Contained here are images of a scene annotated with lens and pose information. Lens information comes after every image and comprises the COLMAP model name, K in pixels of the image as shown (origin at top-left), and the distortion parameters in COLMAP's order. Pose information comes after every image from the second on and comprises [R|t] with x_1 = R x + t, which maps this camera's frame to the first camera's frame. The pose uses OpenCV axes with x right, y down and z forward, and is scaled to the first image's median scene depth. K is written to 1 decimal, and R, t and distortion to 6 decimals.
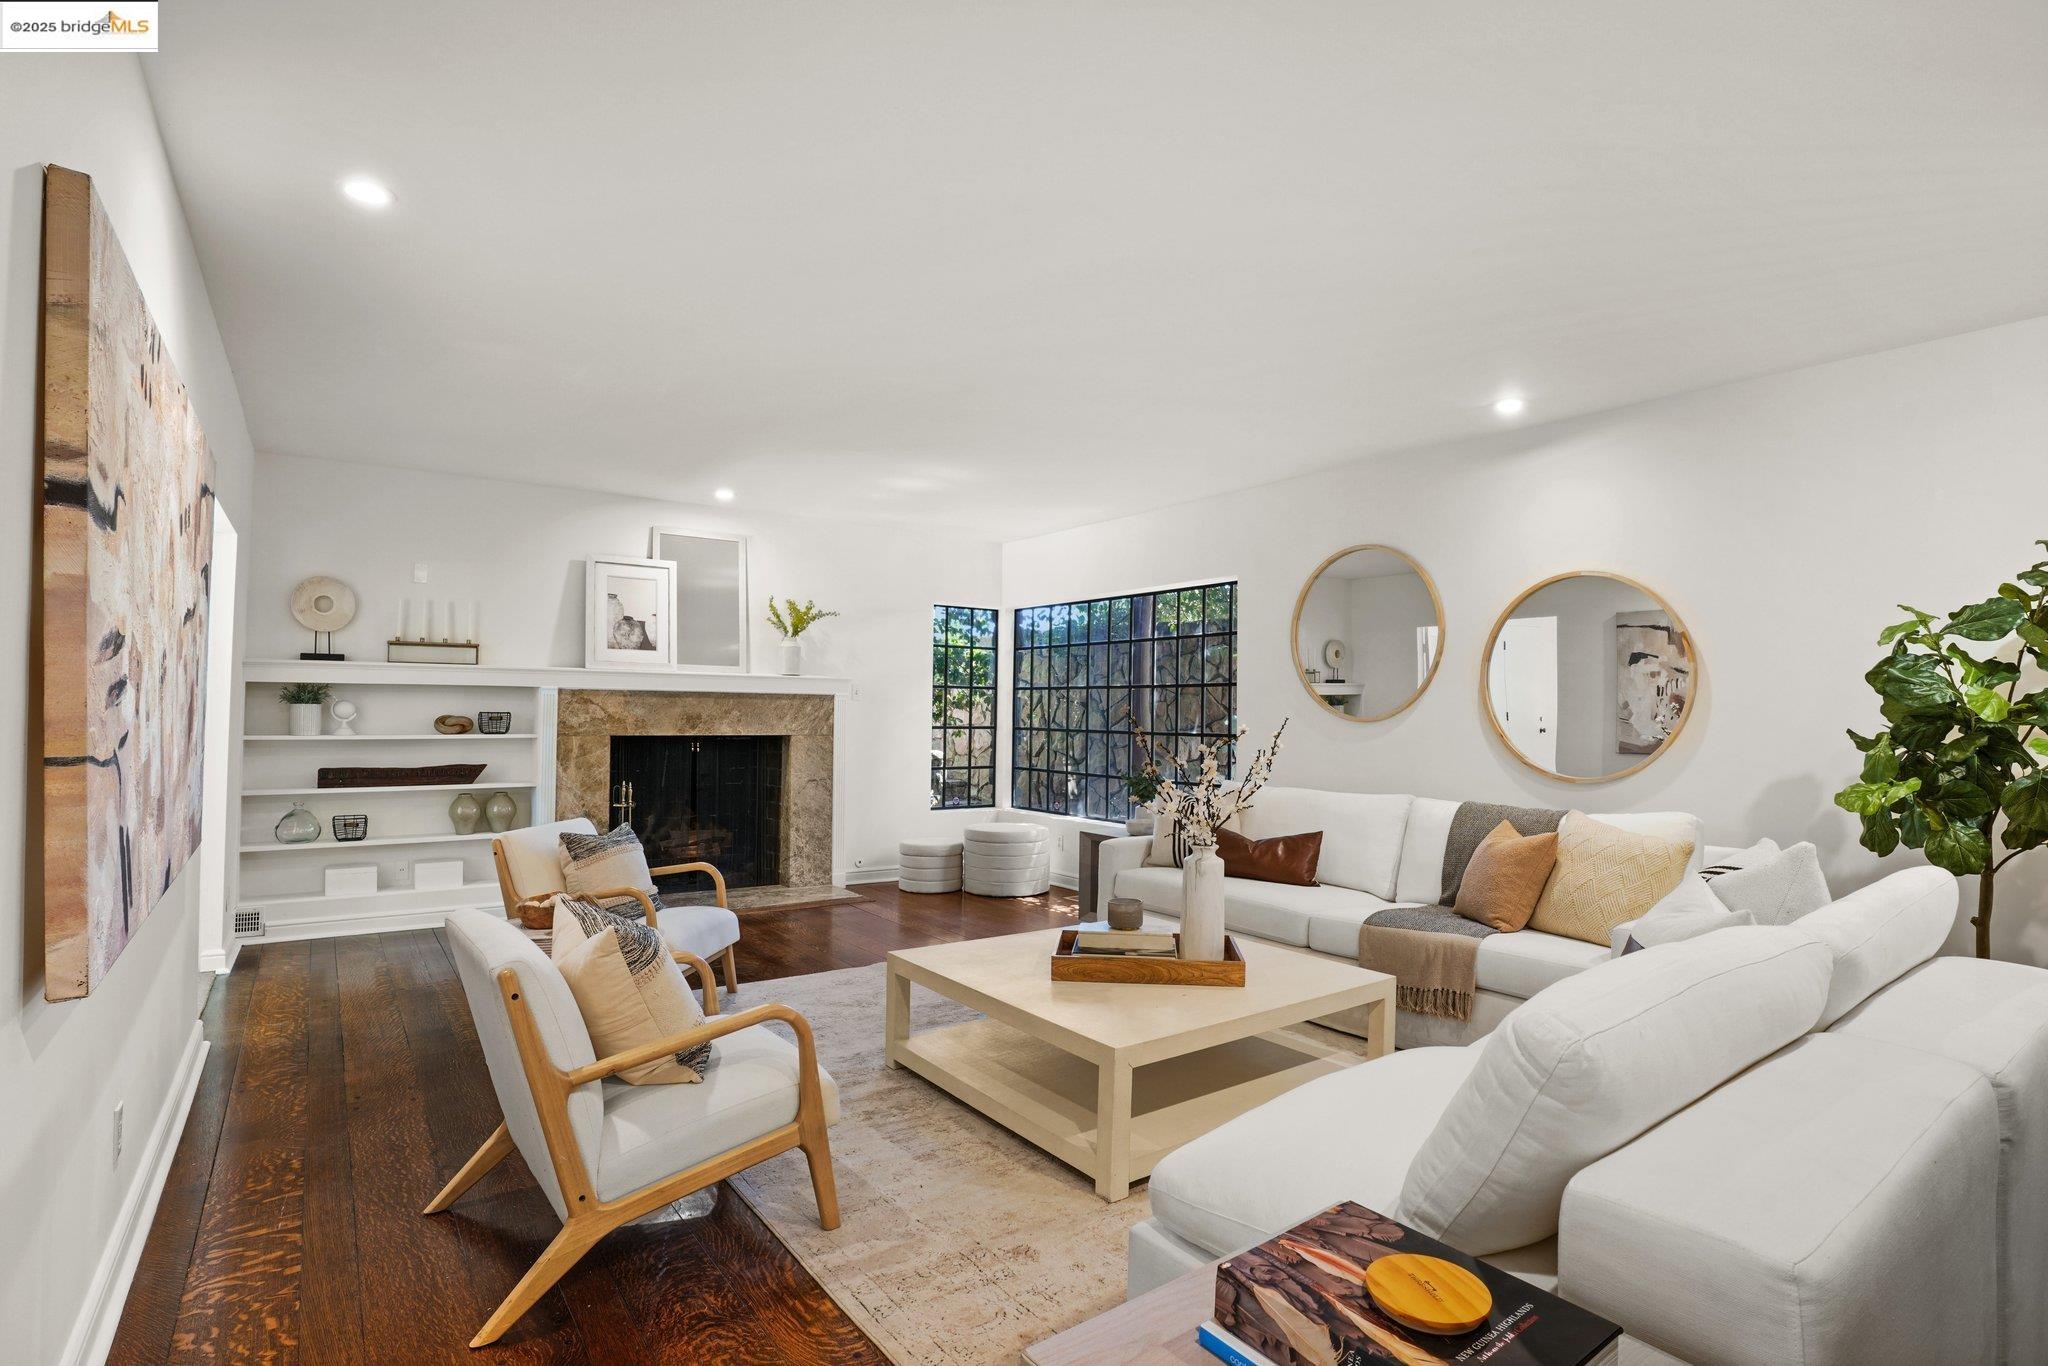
lens RADIAL K [[999.4, 0, 1016.4], [0, 999.4, 684.0], [0, 0, 1]] dist [-0.053846, 0.001822]
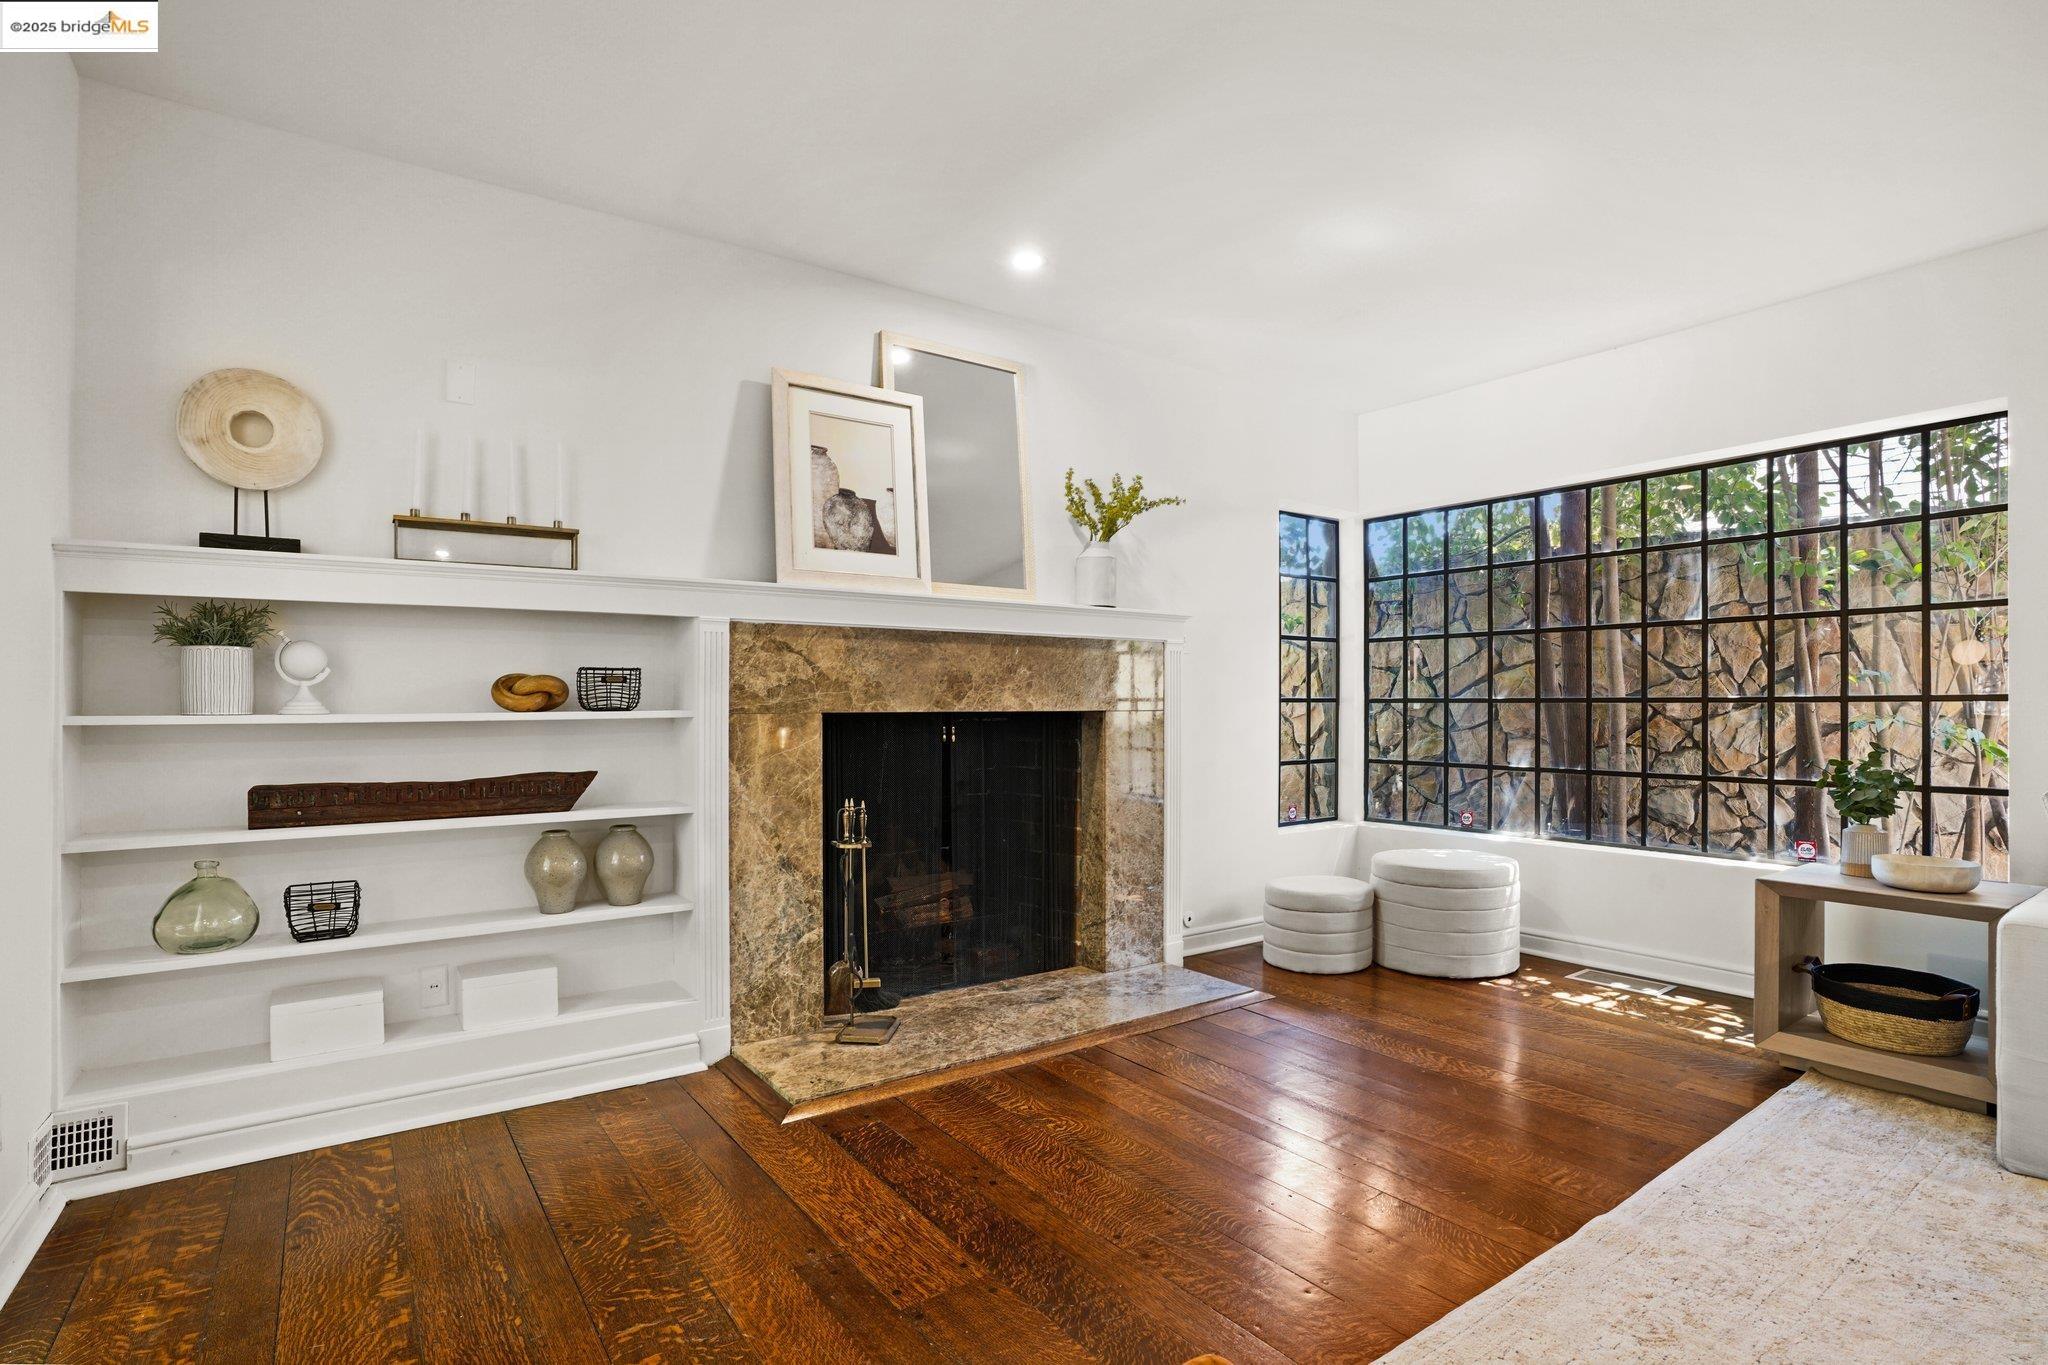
lens RADIAL K [[999.4, 0, 1031.4], [0, 999.4, 683.9], [0, 0, 1]] dist [-0.053846, 0.001822]
pose [[0.999286, -0.022210, -0.030558, -0.287748], [0.022217, 0.999753, -0.000099, 0.040197], [0.030552, -0.000579, 0.999533, 0.480965]]
